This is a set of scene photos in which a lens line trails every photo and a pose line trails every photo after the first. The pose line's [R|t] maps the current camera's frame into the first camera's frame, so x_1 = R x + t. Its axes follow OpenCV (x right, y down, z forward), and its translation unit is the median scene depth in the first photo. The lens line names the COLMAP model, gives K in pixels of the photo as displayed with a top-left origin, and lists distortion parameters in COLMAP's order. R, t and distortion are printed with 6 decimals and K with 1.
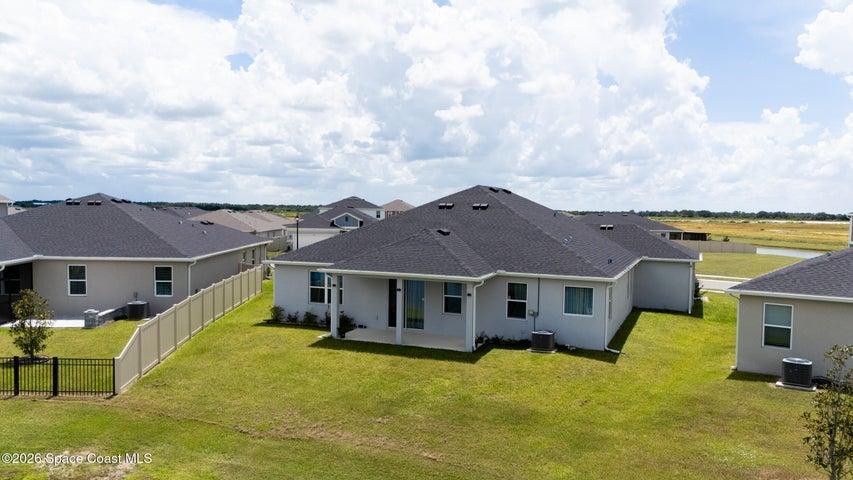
lens RADIAL K [[650.8, 0, 426.5], [0, 650.8, 240.0], [0, 0, 1]] dist [0.068186, -0.102006]
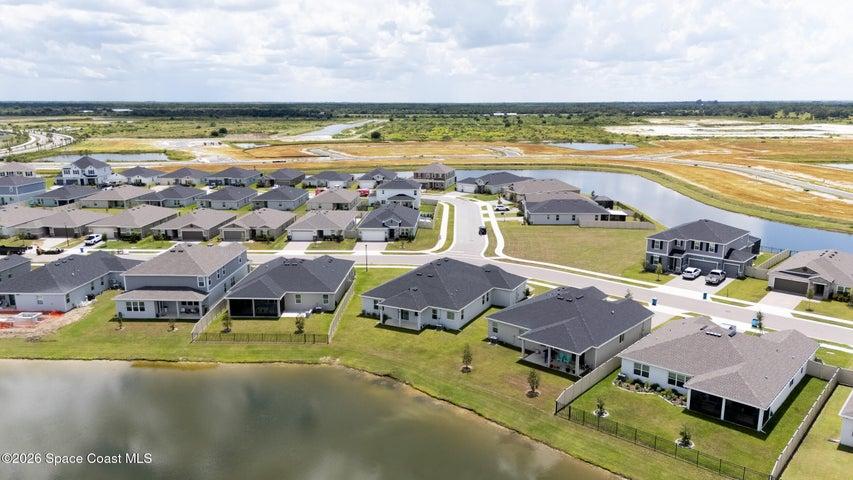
lens RADIAL K [[650.8, 0, 426.5], [0, 650.8, 240.0], [0, 0, 1]] dist [0.068186, -0.102006]
pose [[0.995924, 0.004300, -0.090098, 0.021036], [0.010540, 0.986473, 0.163585, -0.044195], [0.089582, -0.163868, 0.982406, -0.118788]]
